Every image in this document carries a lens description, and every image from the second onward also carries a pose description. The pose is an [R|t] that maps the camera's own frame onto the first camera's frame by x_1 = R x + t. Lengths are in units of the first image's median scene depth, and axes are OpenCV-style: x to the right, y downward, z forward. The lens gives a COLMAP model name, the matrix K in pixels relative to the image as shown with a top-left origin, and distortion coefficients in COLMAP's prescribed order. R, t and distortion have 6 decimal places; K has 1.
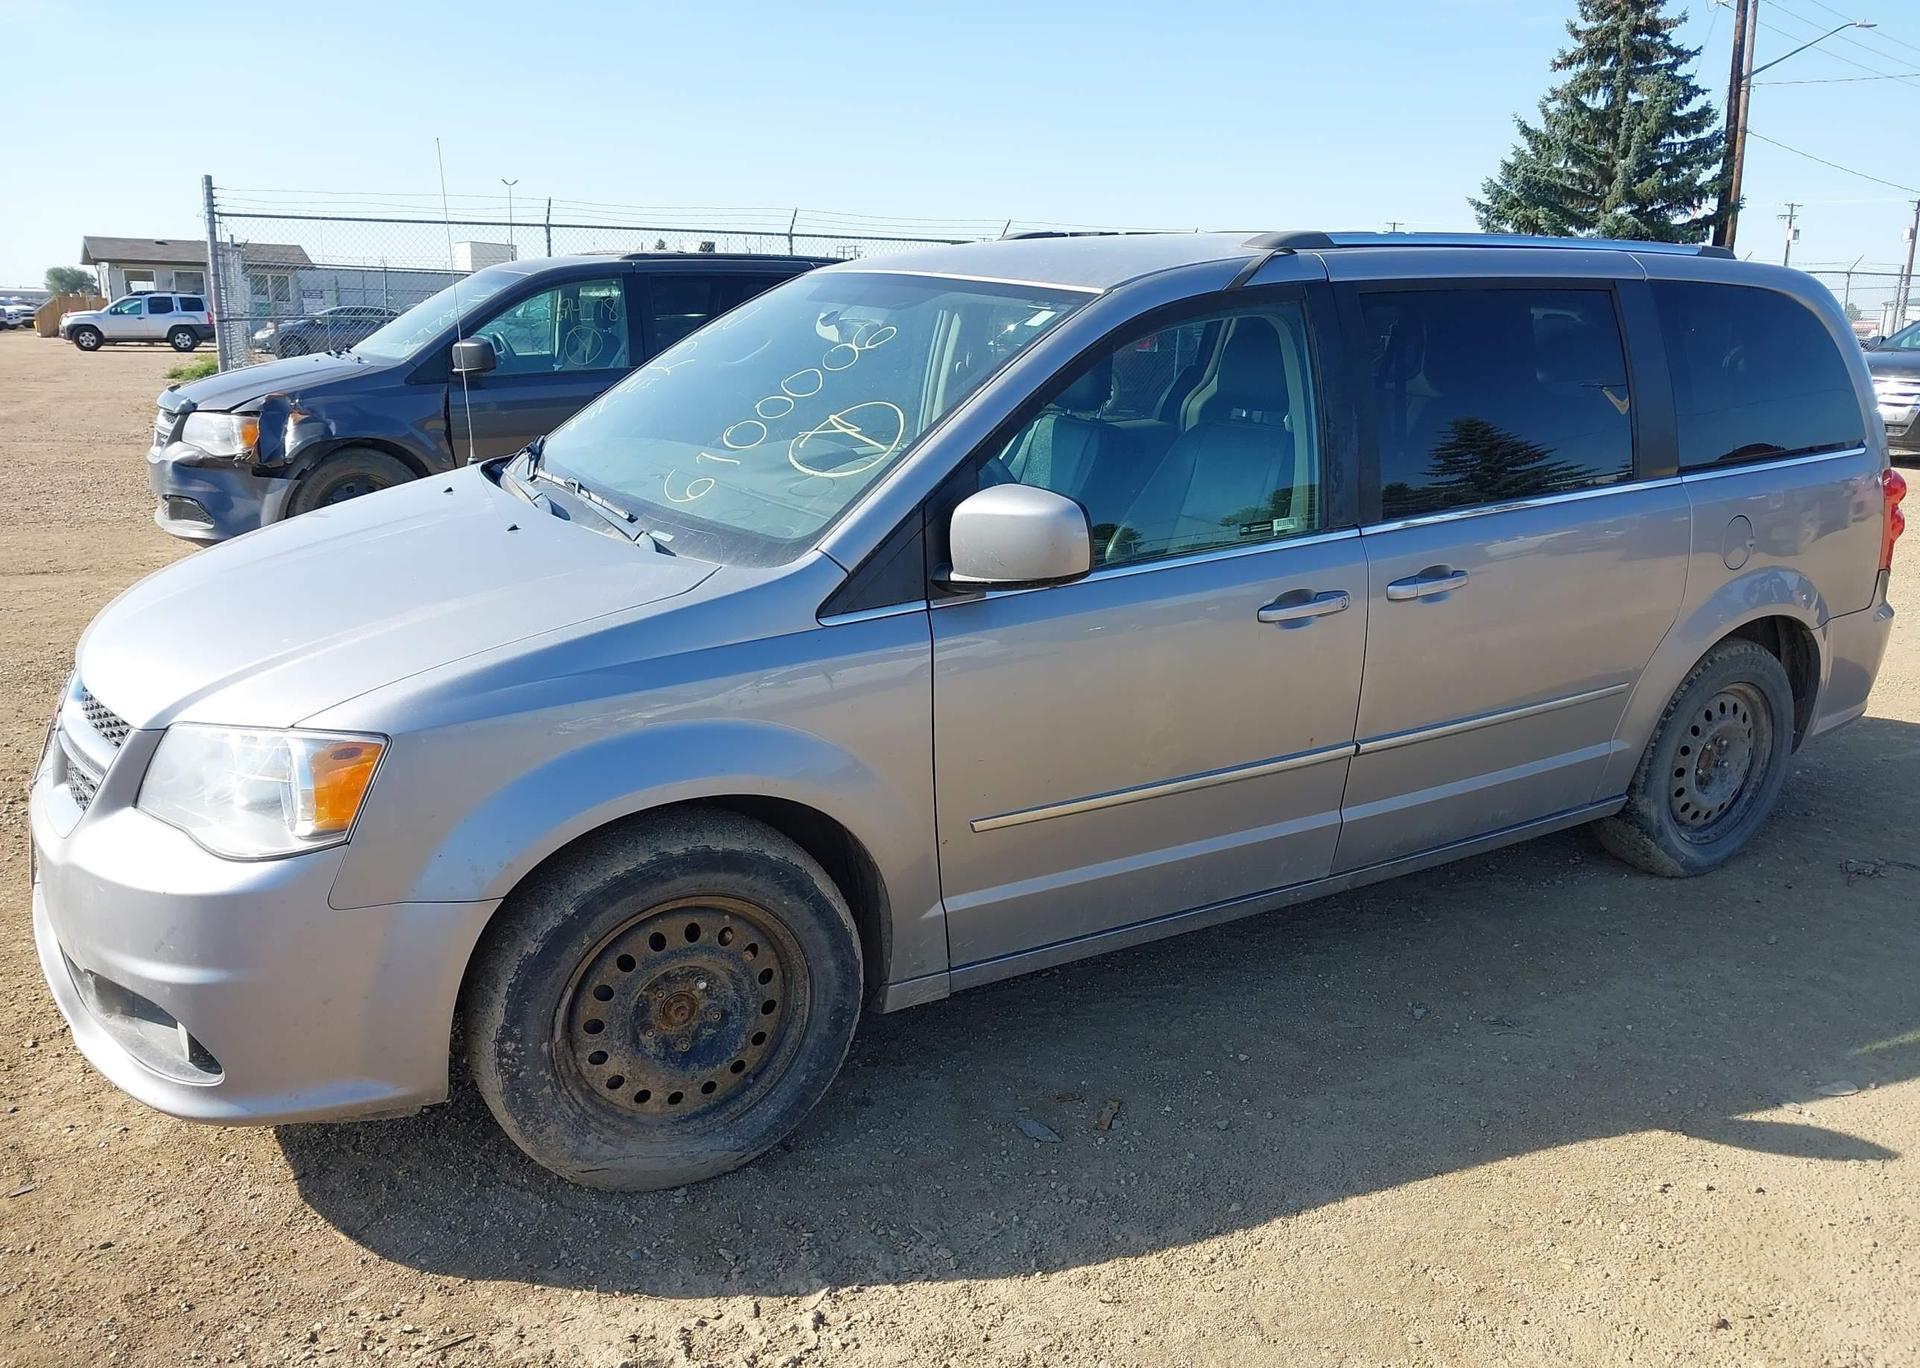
lens RADIAL K [[1631.5, 0, 972.0], [0, 1631.5, 687.3], [0, 0, 1]] dist [0.031998, -0.034649]
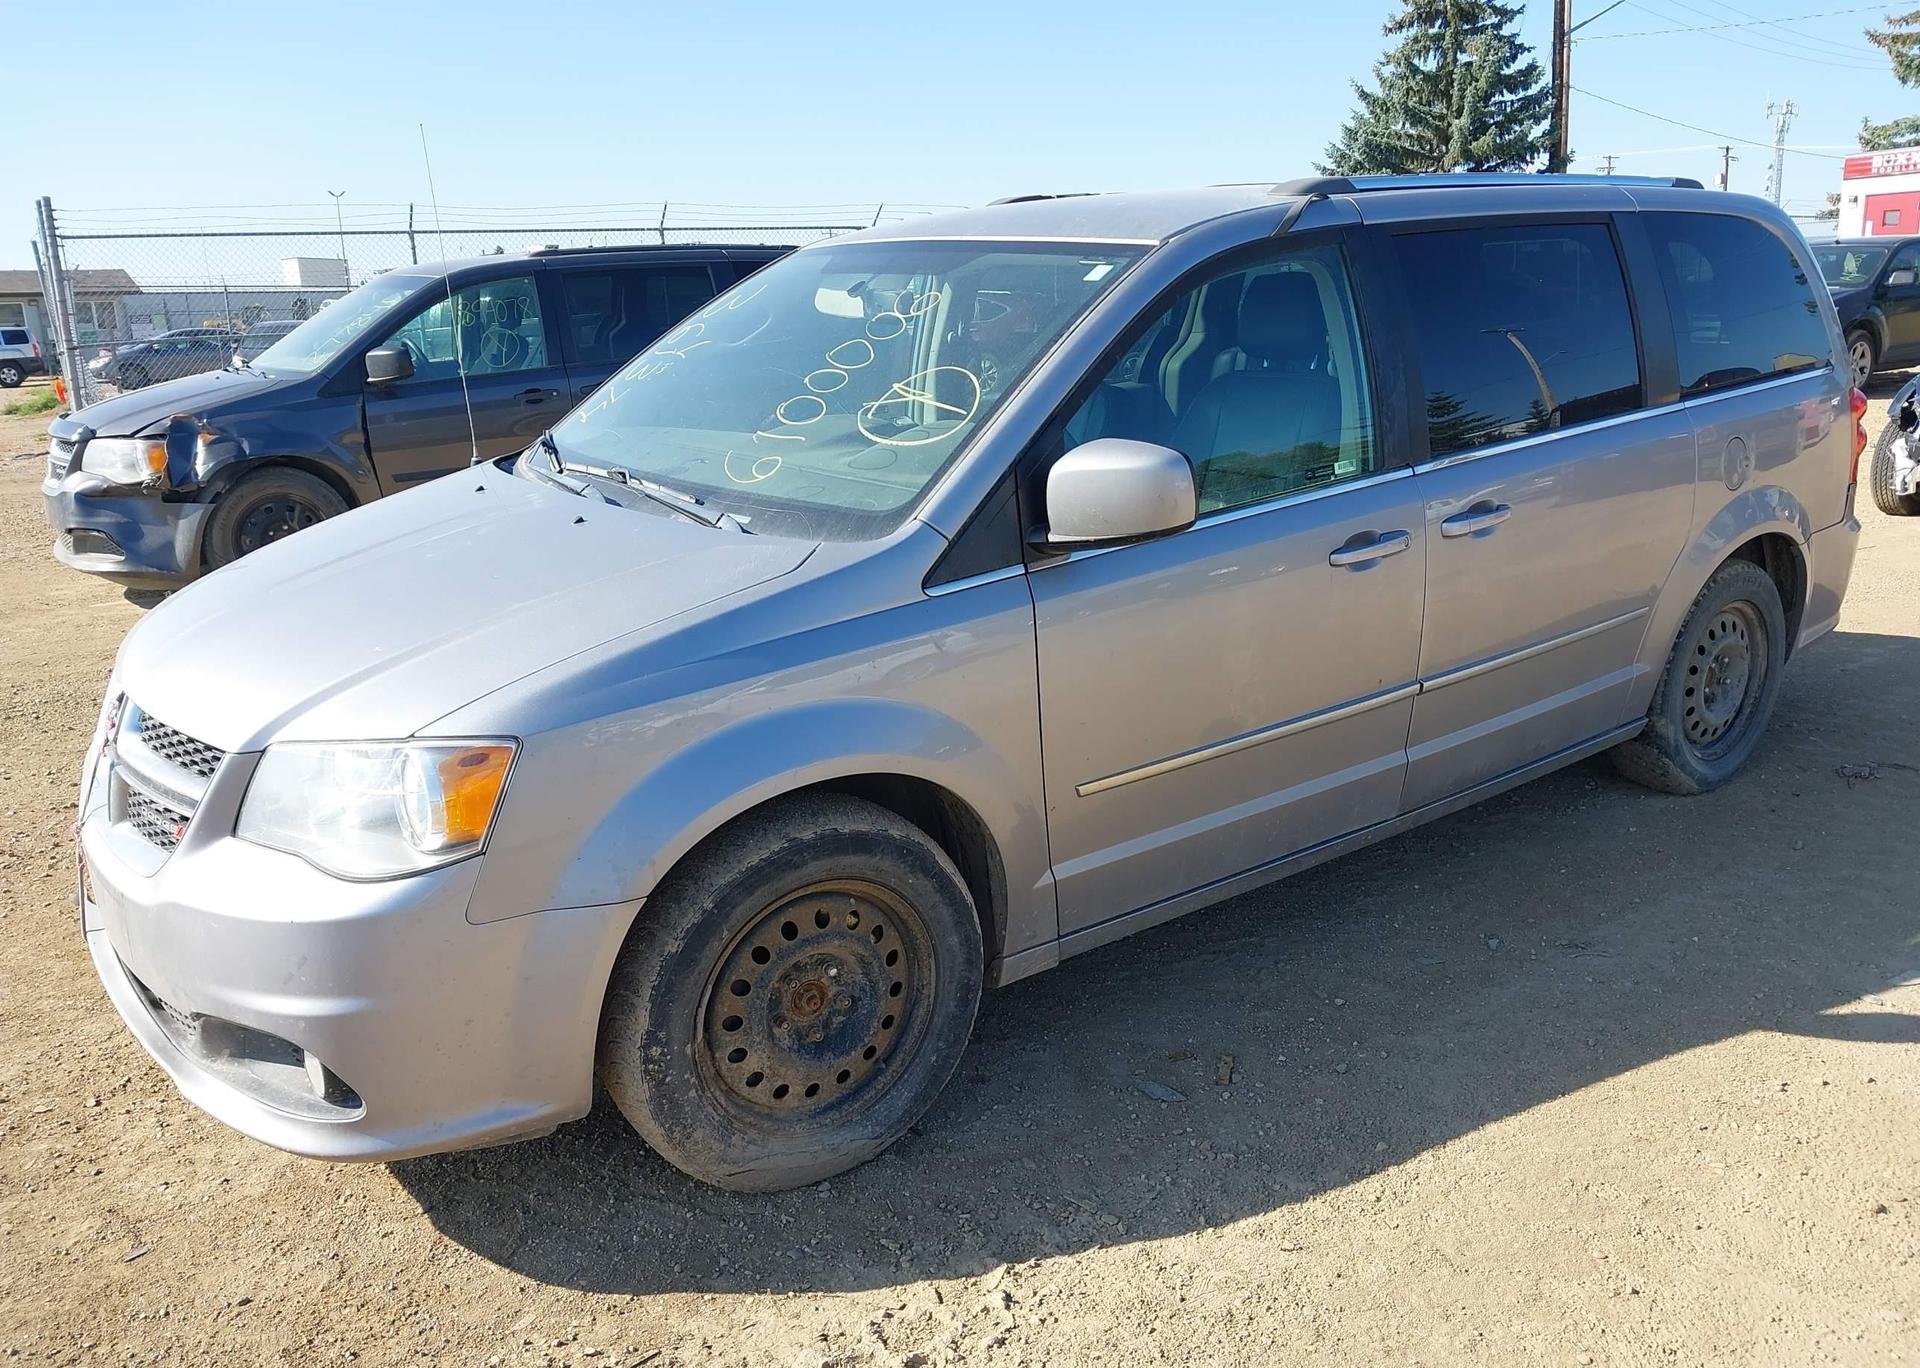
lens RADIAL K [[1631.5, 0, 961.6], [0, 1631.5, 689.2], [0, 0, 1]] dist [0.031998, -0.034649]
pose [[0.993418, -0.074322, 0.087158, -0.151596], [0.073806, 0.997231, 0.009130, 0.010026], [-0.087596, -0.002637, 0.996153, 0.023410]]
